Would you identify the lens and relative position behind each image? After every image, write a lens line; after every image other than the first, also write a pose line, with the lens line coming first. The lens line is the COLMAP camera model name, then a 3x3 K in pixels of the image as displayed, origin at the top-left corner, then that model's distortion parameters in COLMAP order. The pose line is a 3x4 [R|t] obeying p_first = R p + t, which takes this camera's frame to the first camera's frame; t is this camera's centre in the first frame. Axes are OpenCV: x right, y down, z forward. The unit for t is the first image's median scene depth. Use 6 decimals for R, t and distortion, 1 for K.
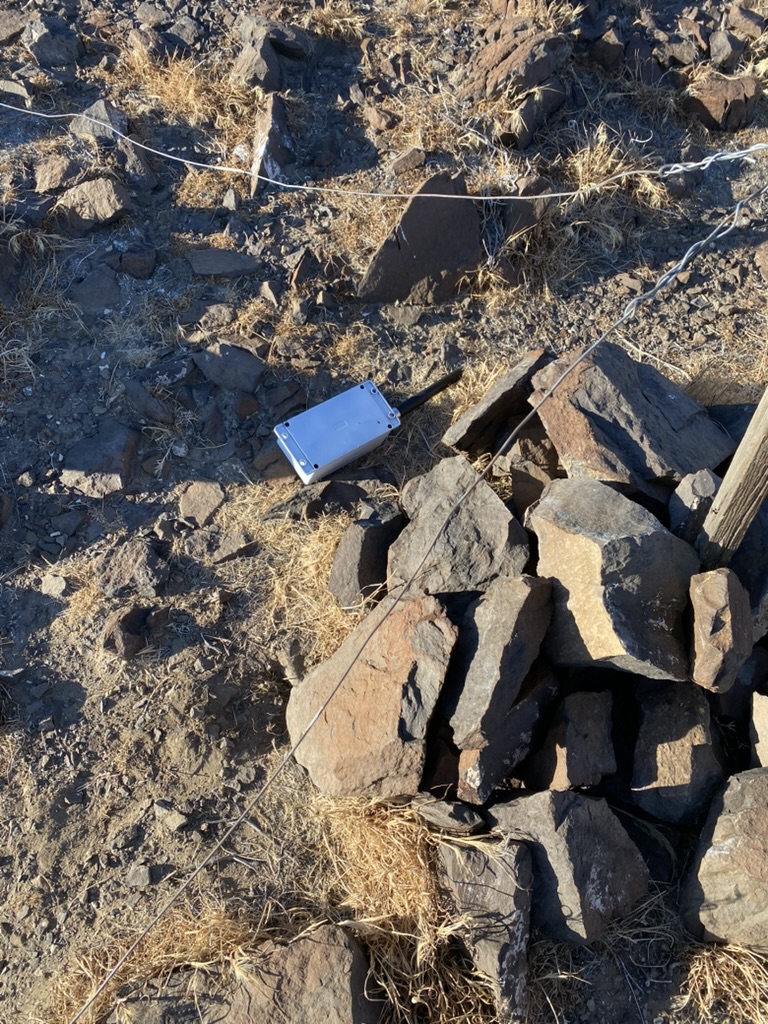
lens RADIAL K [[787.4, 0, 389.6], [0, 787.4, 510.1], [0, 0, 1]] dist [0.025715, -0.013789]
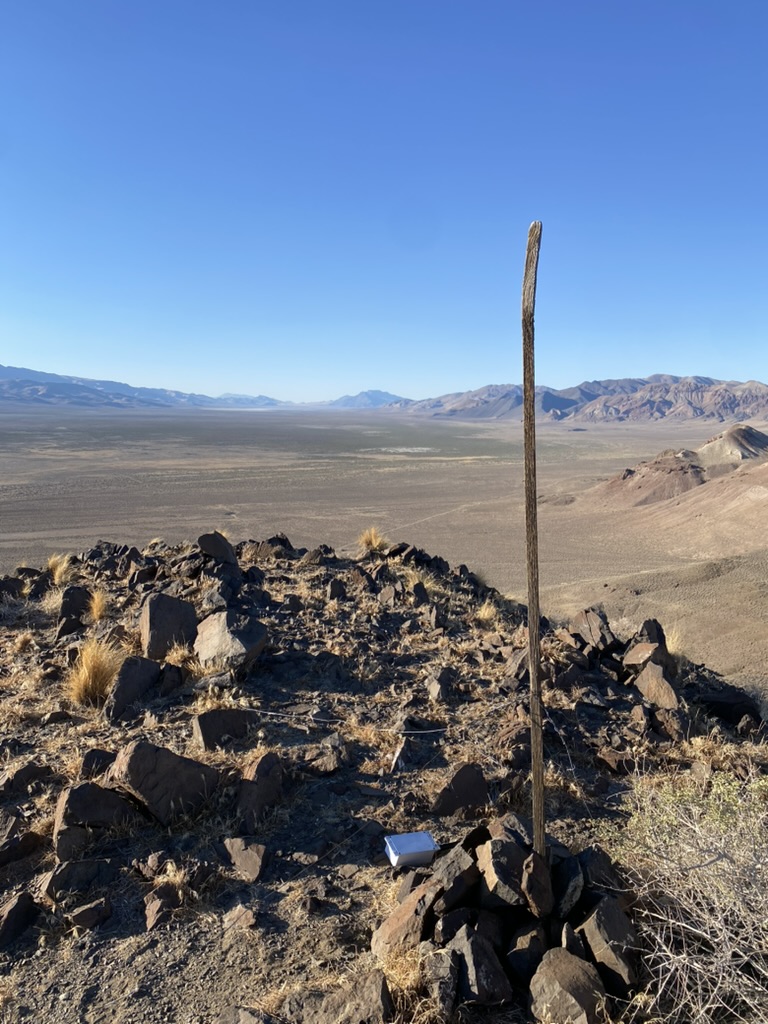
lens RADIAL K [[787.4, 0, 384.8], [0, 787.4, 510.5], [0, 0, 1]] dist [0.025715, -0.013789]
pose [[0.980877, 0.010346, -0.194351, 0.271280], [-0.158723, 0.620424, -0.768037, 0.981969], [0.112634, 0.784198, 0.610202, -1.096377]]
